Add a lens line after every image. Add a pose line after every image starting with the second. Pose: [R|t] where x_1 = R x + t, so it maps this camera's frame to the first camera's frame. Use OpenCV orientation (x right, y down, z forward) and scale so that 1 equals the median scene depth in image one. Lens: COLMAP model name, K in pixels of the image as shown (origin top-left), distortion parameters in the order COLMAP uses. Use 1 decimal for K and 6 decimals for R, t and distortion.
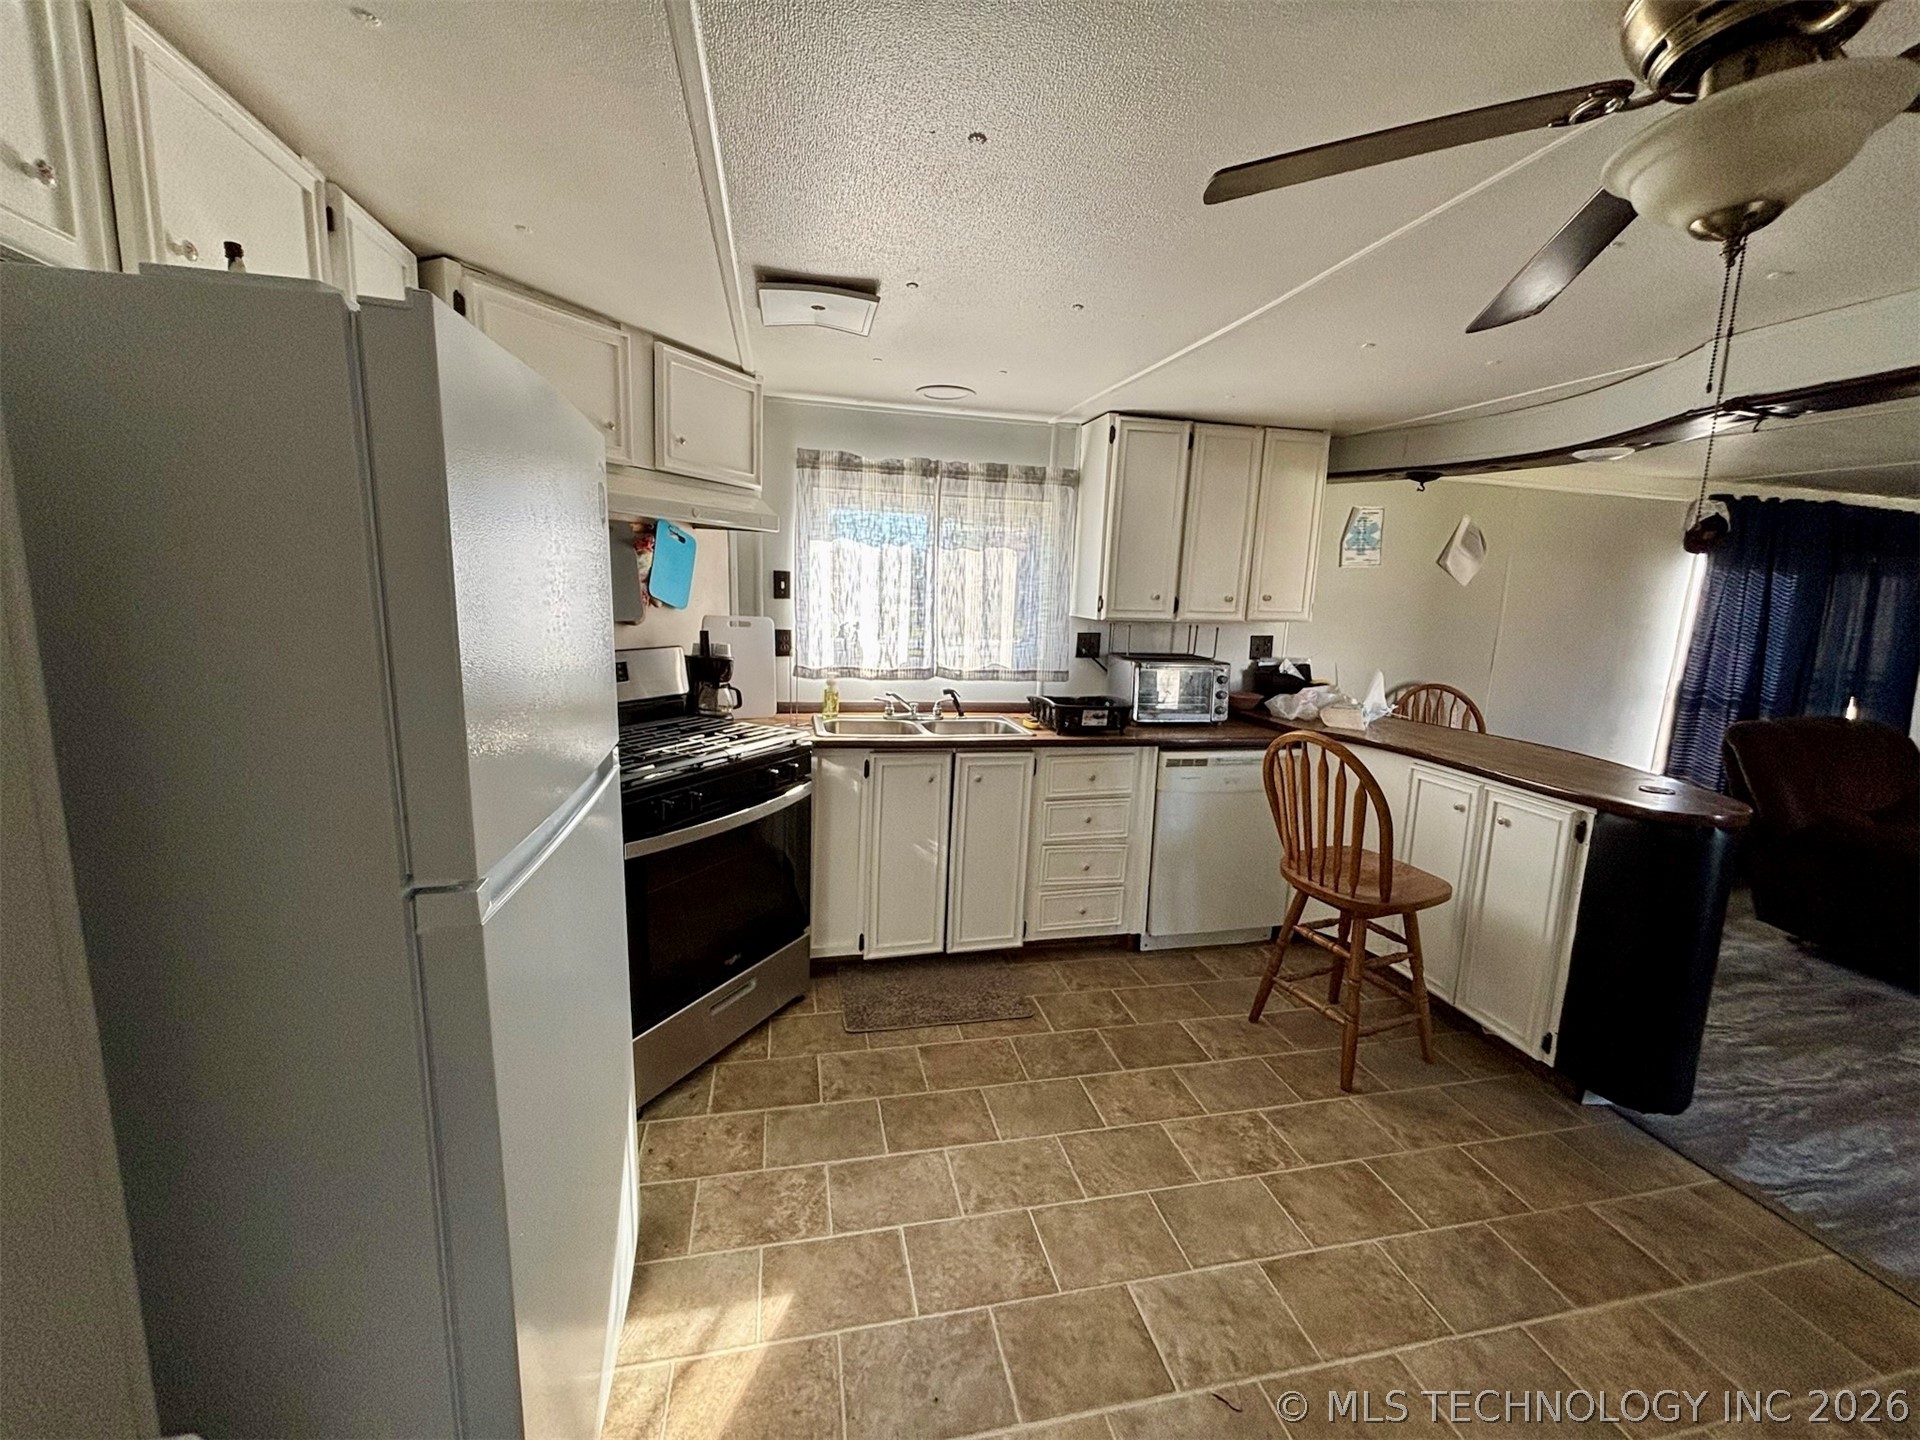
lens RADIAL K [[771.8, 0, 960.0], [0, 771.8, 716.4], [0, 0, 1]] dist [0.002812, -0.000750]
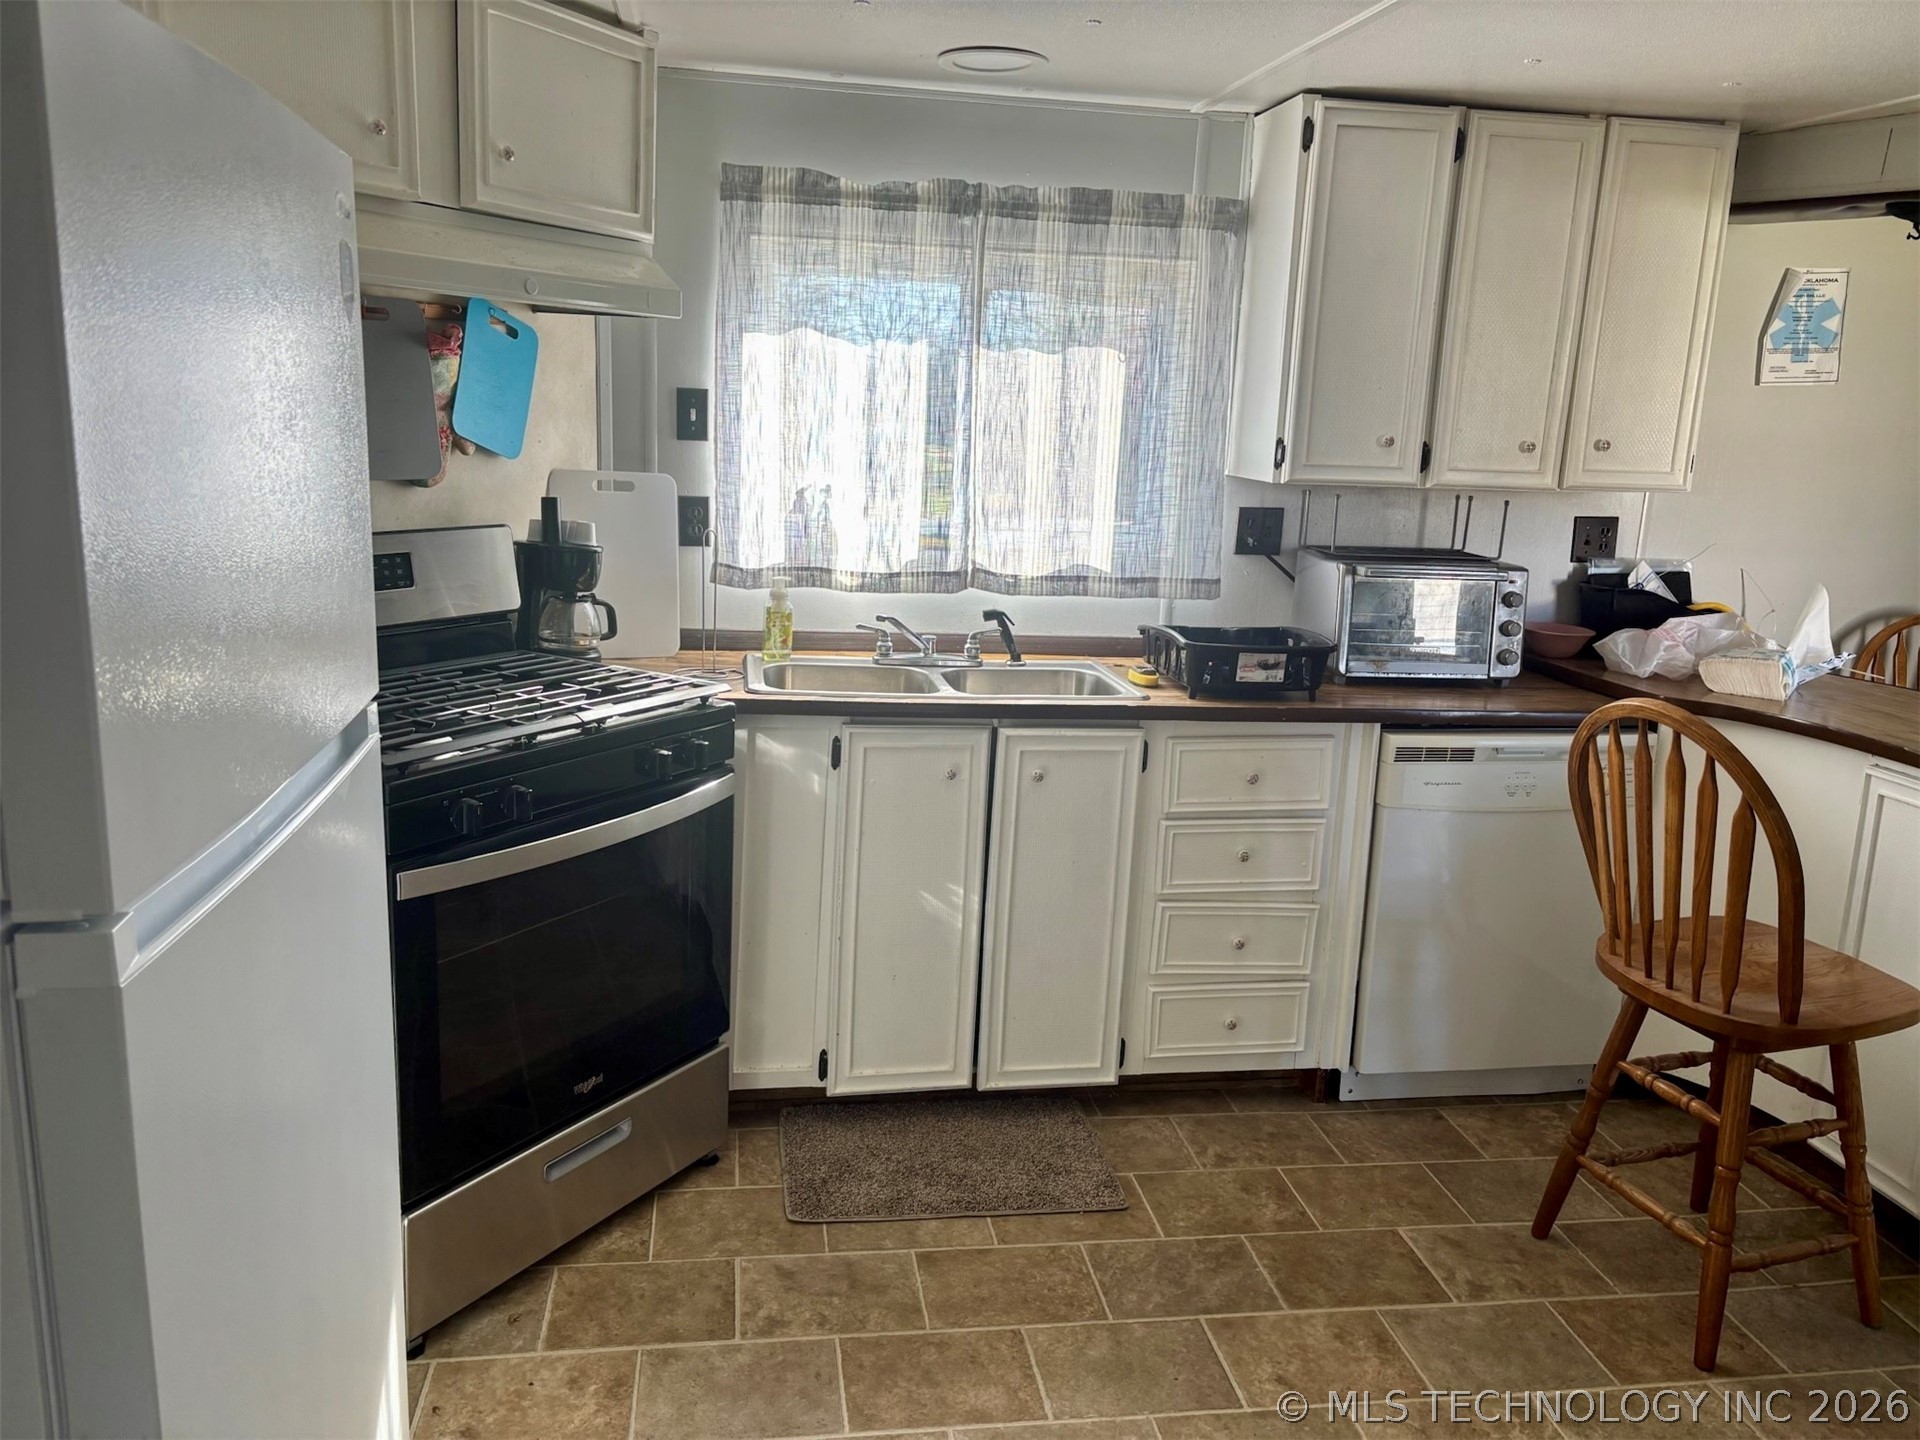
lens RADIAL K [[1453.5, 0, 959.8], [0, 1453.5, 707.1], [0, 0, 1]] dist [0.025776, -0.017866]
pose [[0.997812, 0.019486, -0.063182, 0.034030], [-0.017403, 0.999292, 0.033360, -0.000764], [0.063787, -0.032188, 0.997444, -0.032494]]
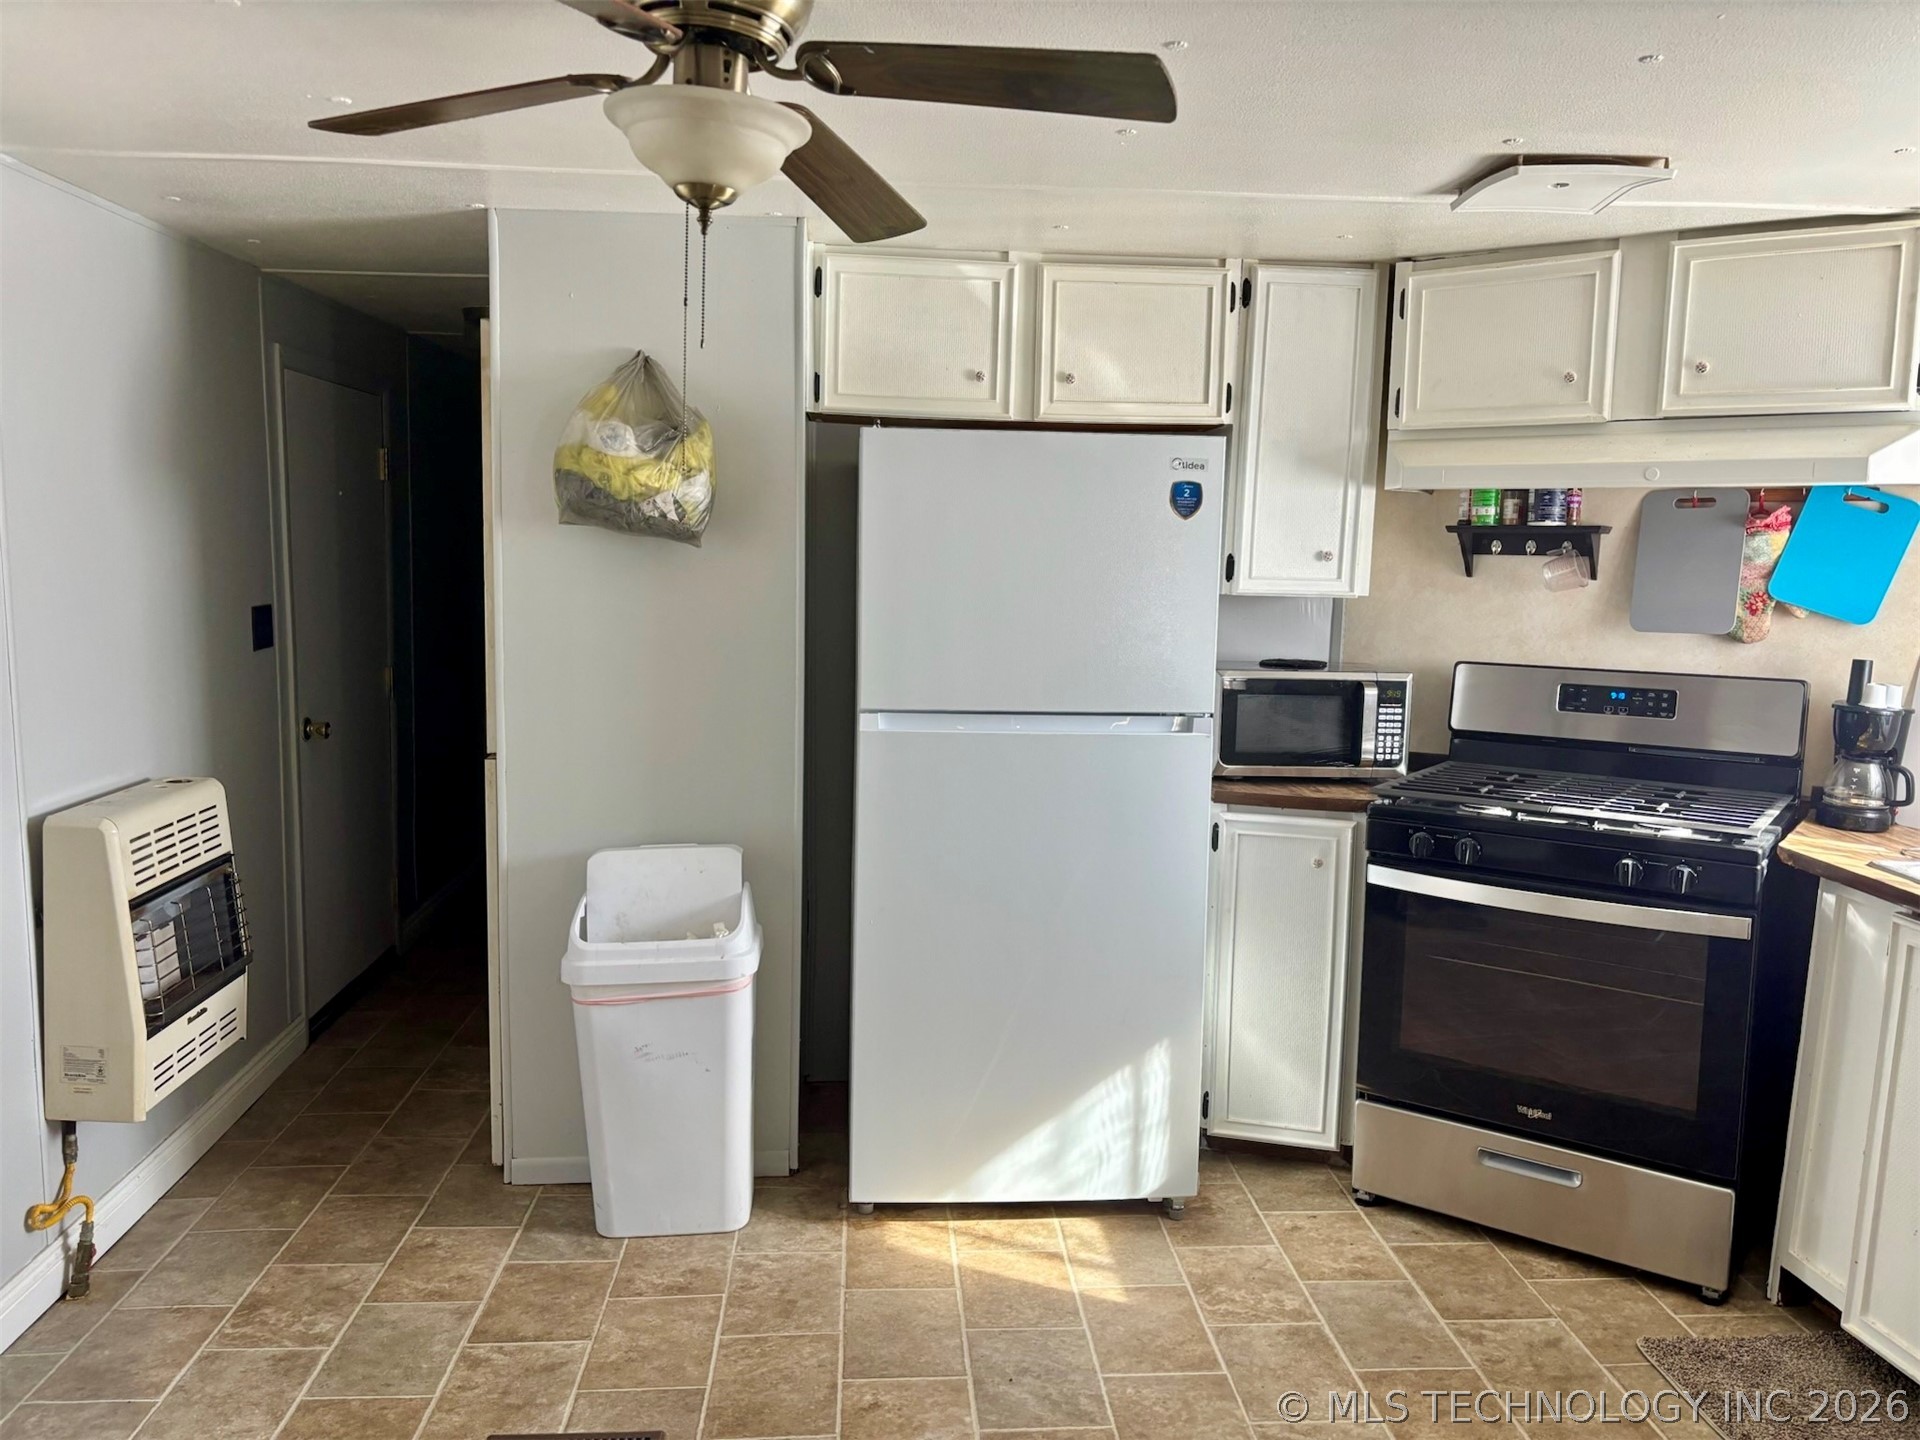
lens RADIAL K [[1453.5, 0, 959.7], [0, 1453.5, 719.6], [0, 0, 1]] dist [0.025776, -0.017866]
pose [[-0.152065, 0.077783, -0.985305, 0.927467], [-0.185079, 0.977023, 0.105693, -0.063020], [0.970887, 0.198431, -0.134175, 0.543521]]
